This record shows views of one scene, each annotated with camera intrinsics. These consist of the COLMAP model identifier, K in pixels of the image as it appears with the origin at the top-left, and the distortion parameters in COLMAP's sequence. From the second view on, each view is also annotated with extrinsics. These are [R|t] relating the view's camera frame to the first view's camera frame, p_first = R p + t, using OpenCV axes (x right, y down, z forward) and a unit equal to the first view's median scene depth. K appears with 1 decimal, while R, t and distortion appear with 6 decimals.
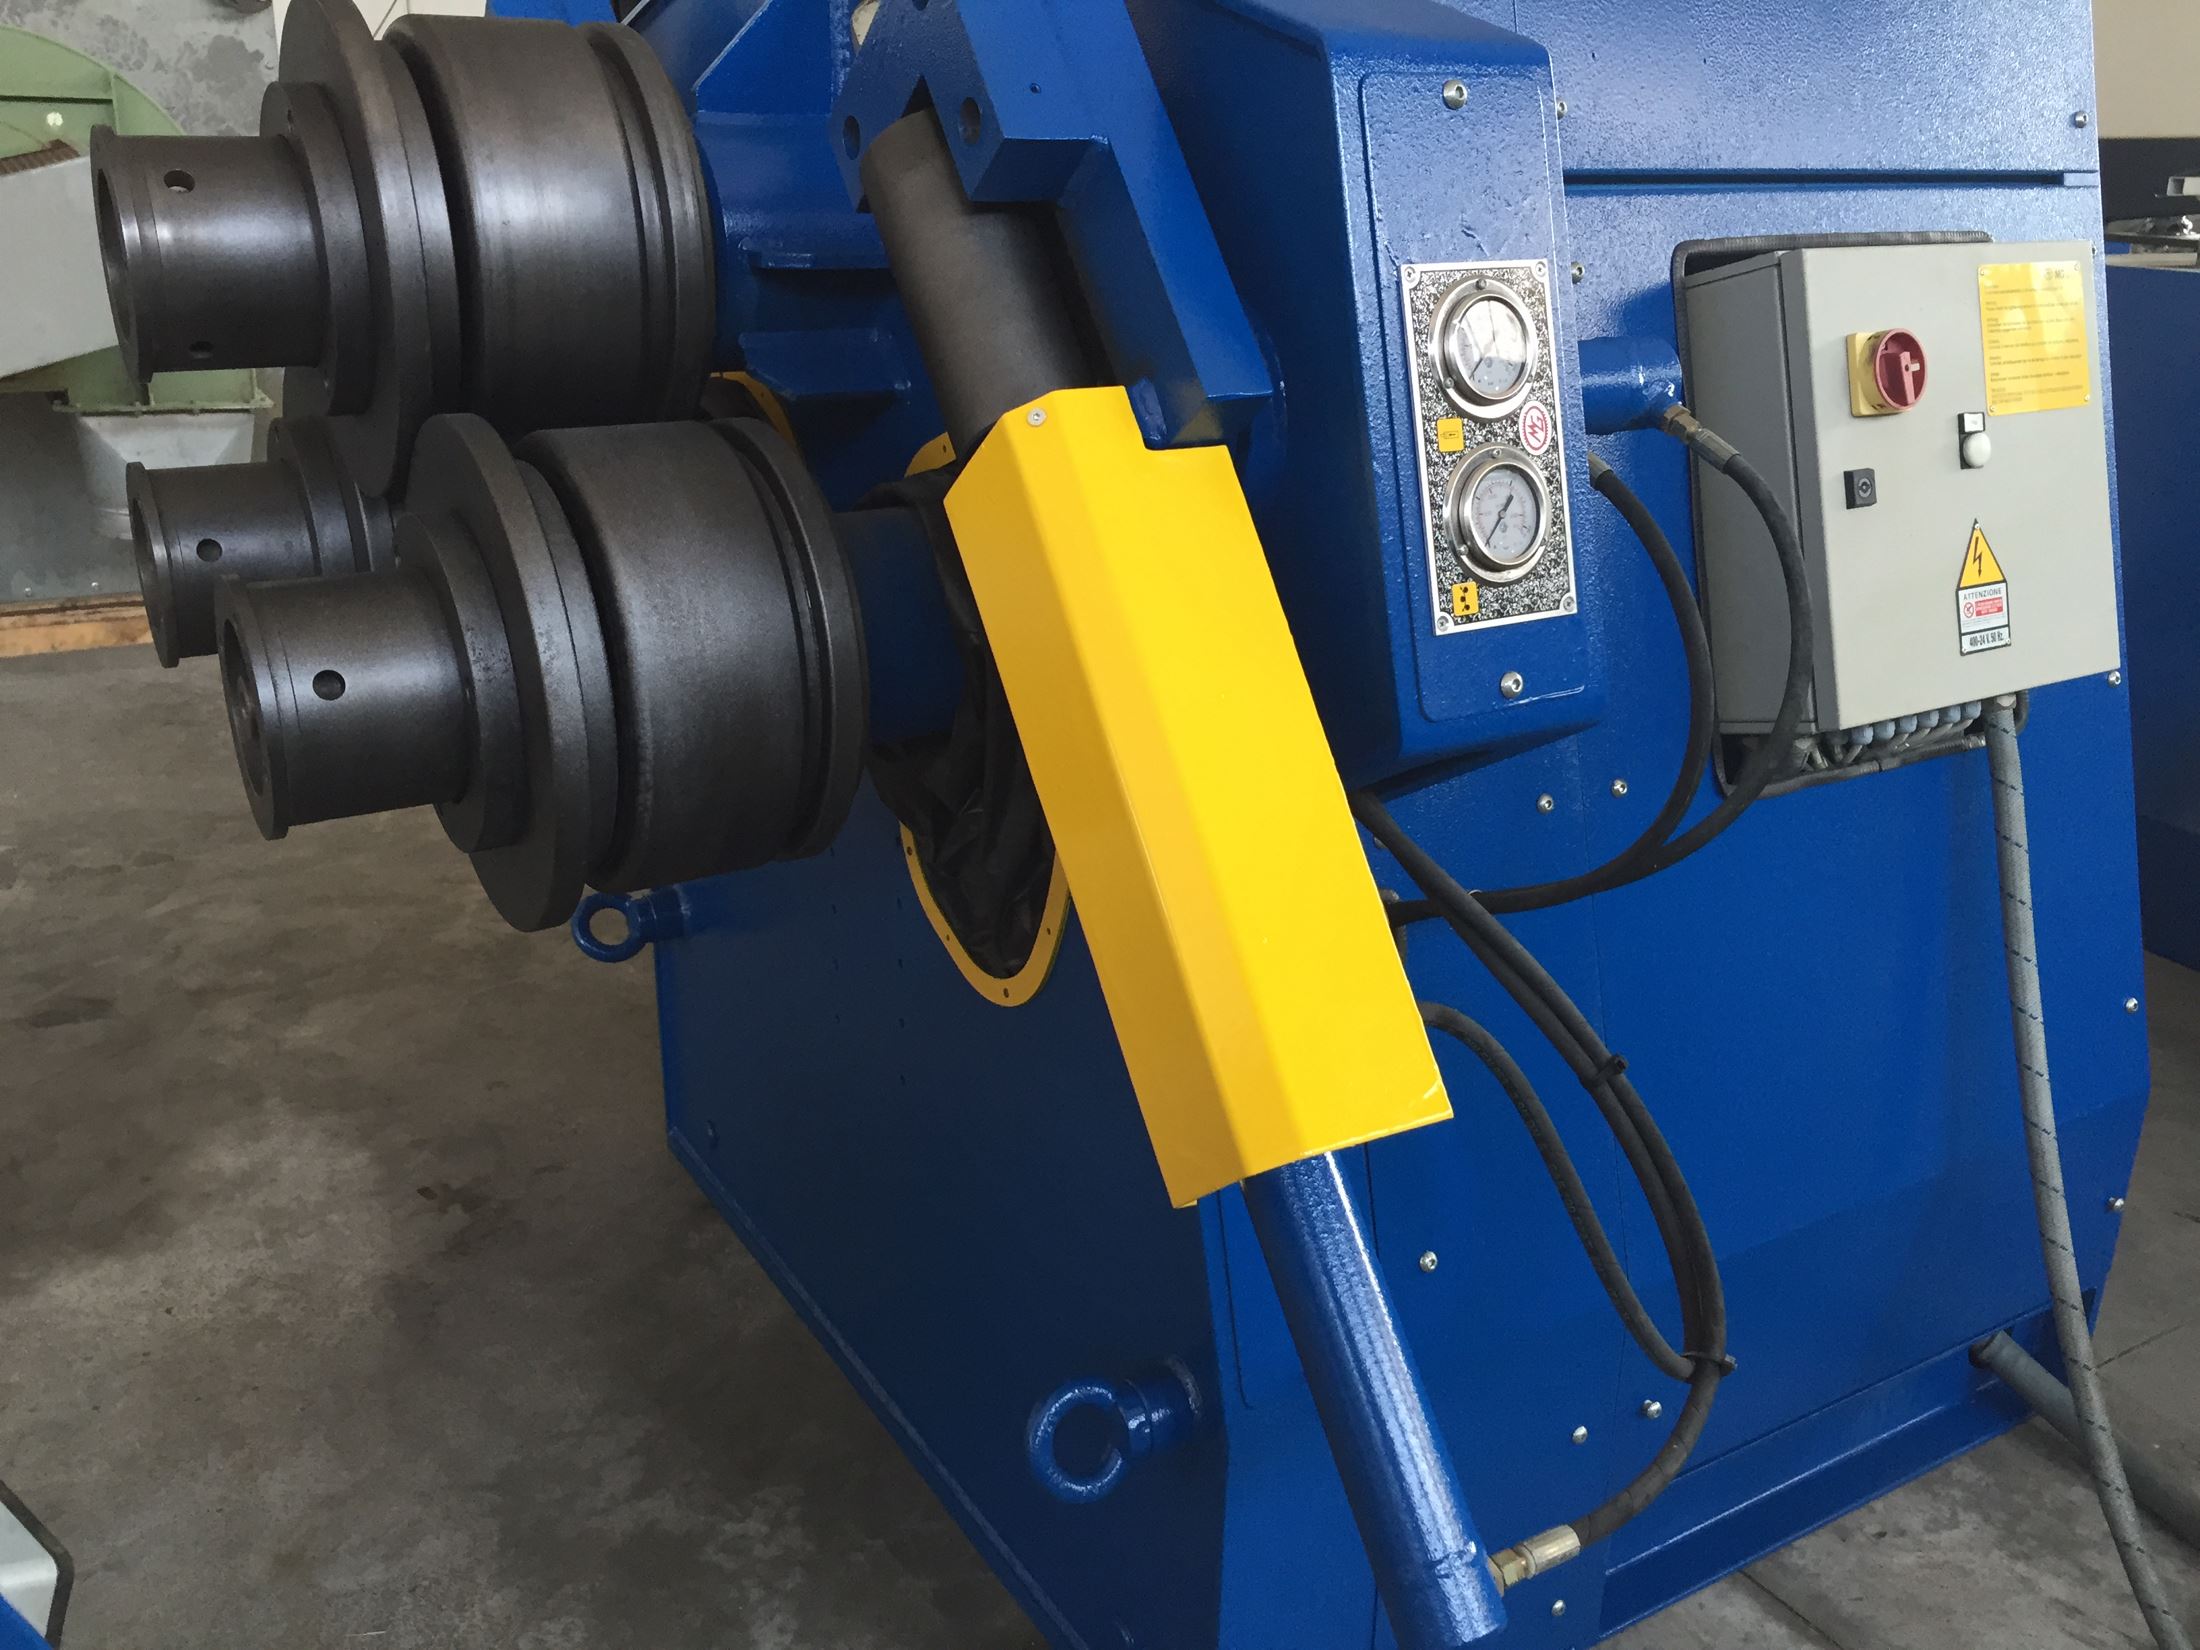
lens RADIAL K [[1912.5, 0, 1100.0], [0, 1912.5, 825.0], [0, 0, 1]] dist [0.074389, -0.127415]
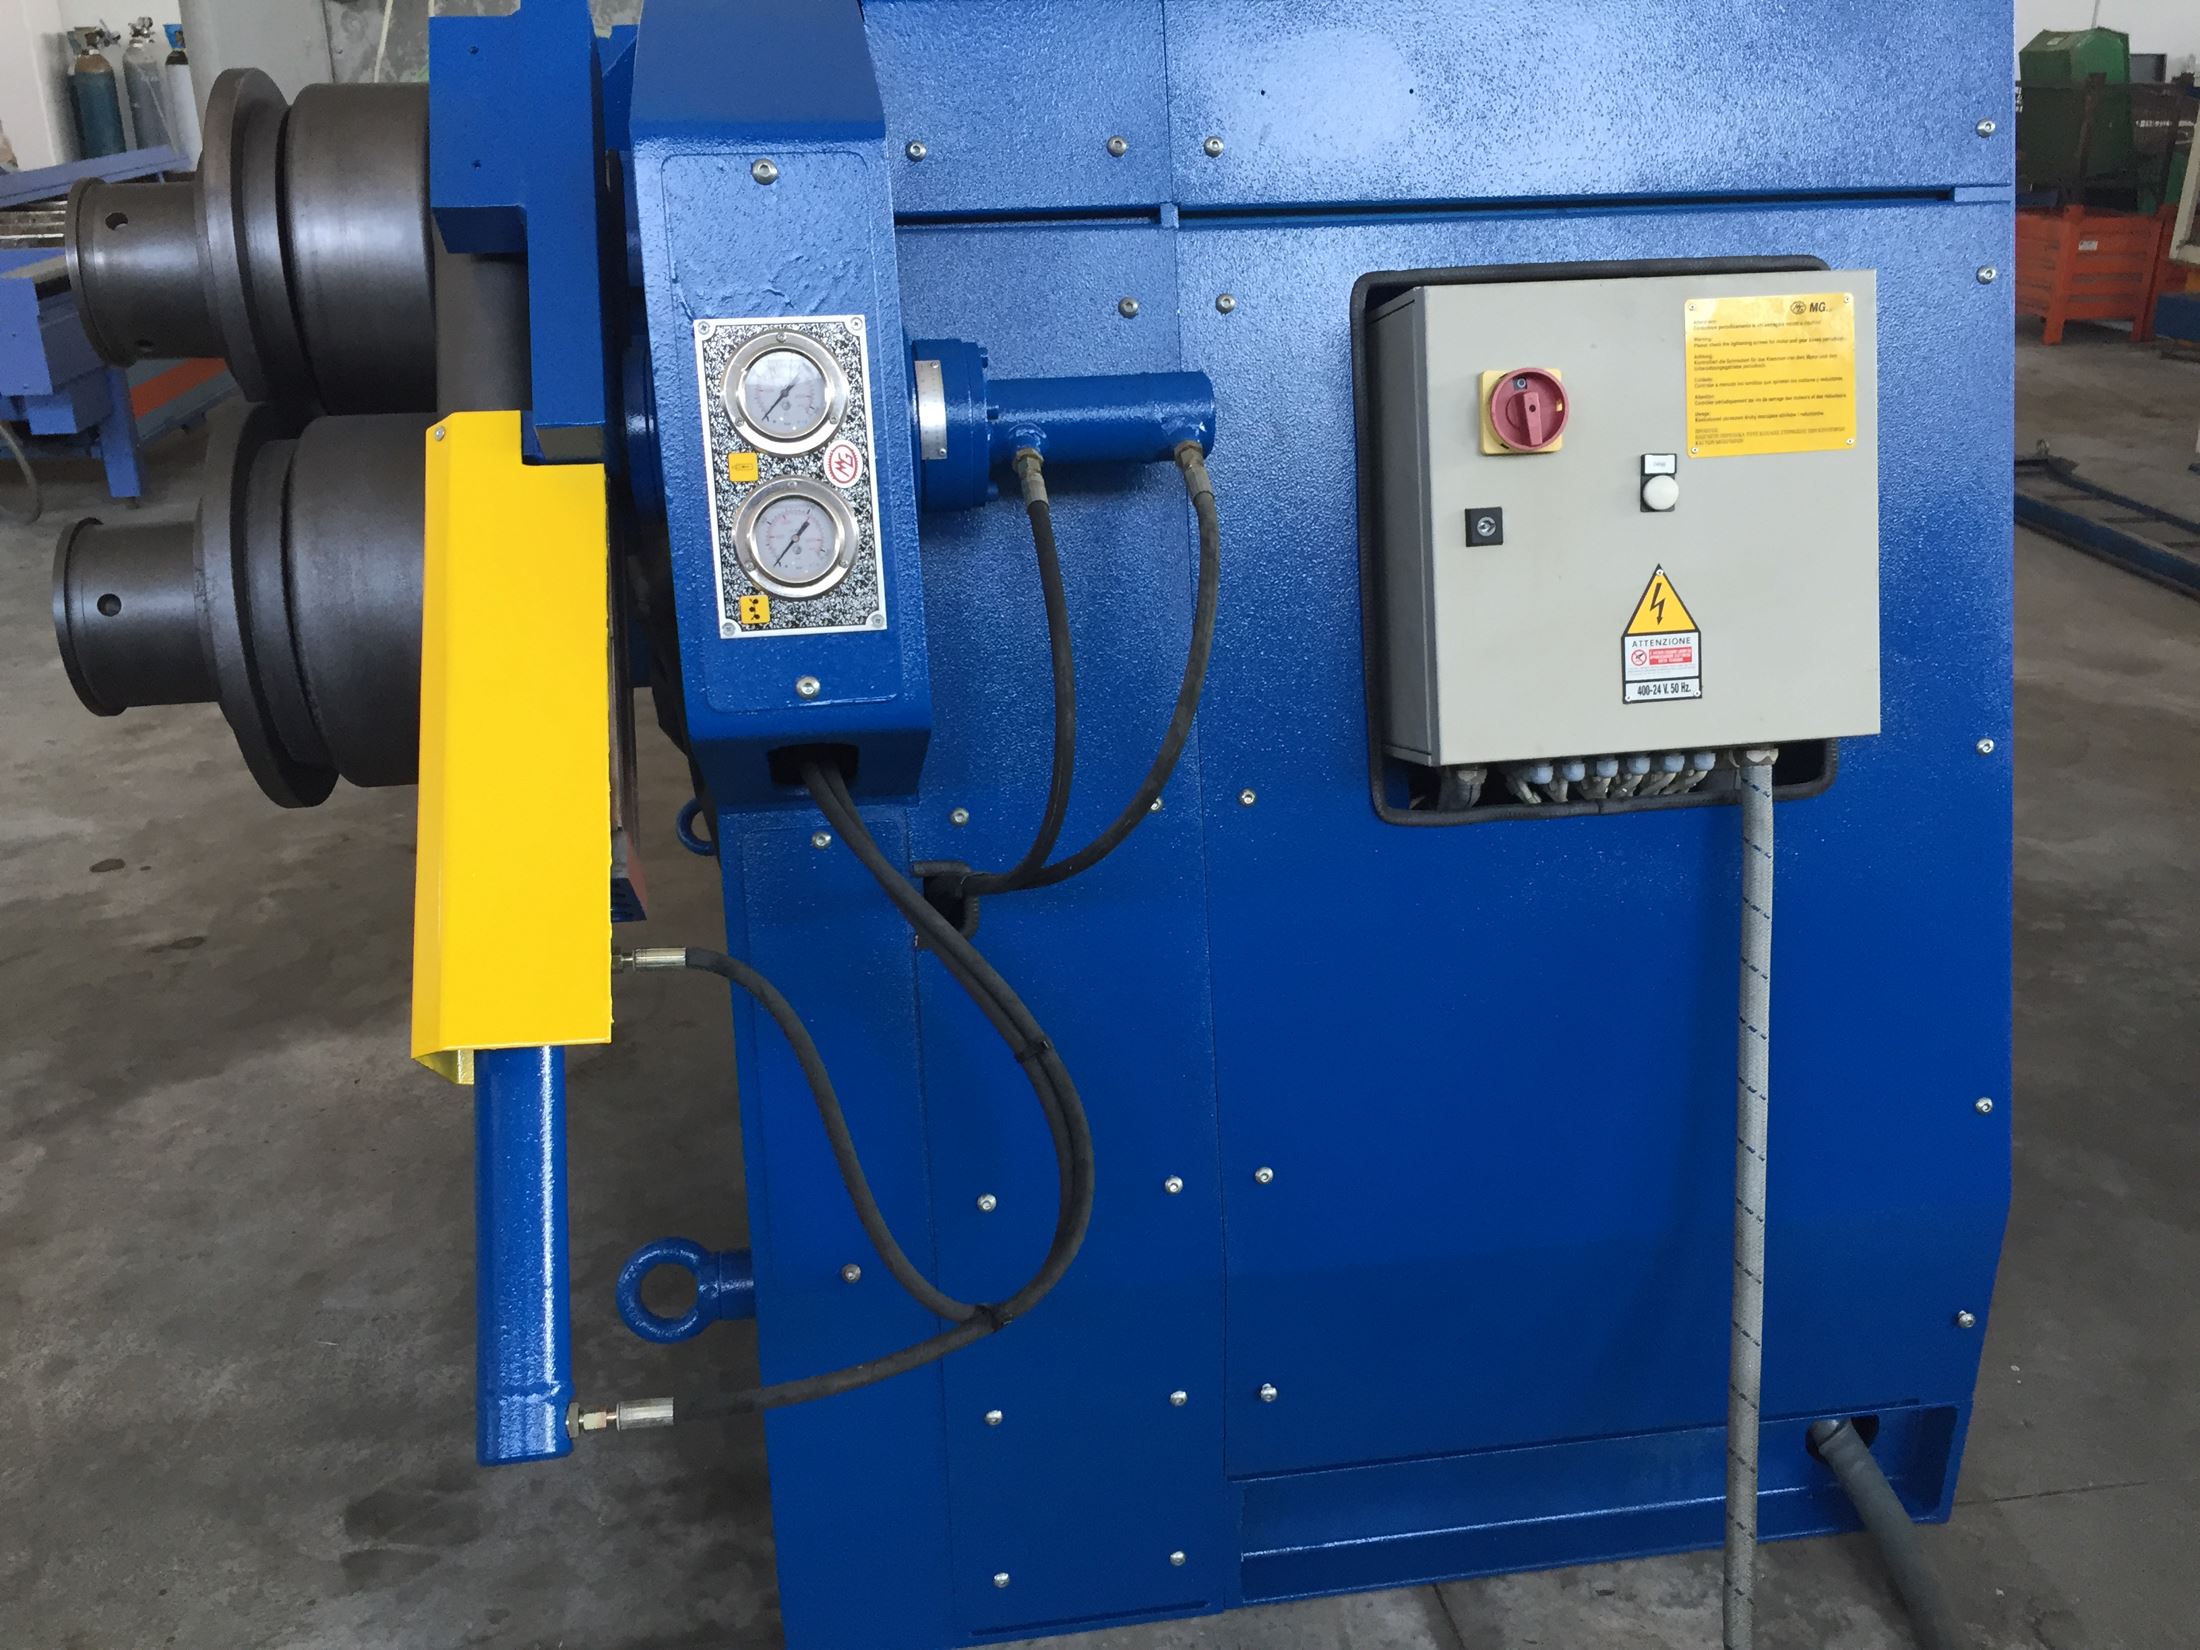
lens RADIAL K [[1912.5, 0, 1100.0], [0, 1912.5, 825.0], [0, 0, 1]] dist [0.074389, -0.127415]
pose [[0.922539, 0.119900, -0.366805, 0.746862], [-0.108009, 0.992744, 0.052855, -0.065715], [0.370480, -0.009143, 0.928795, 0.001948]]
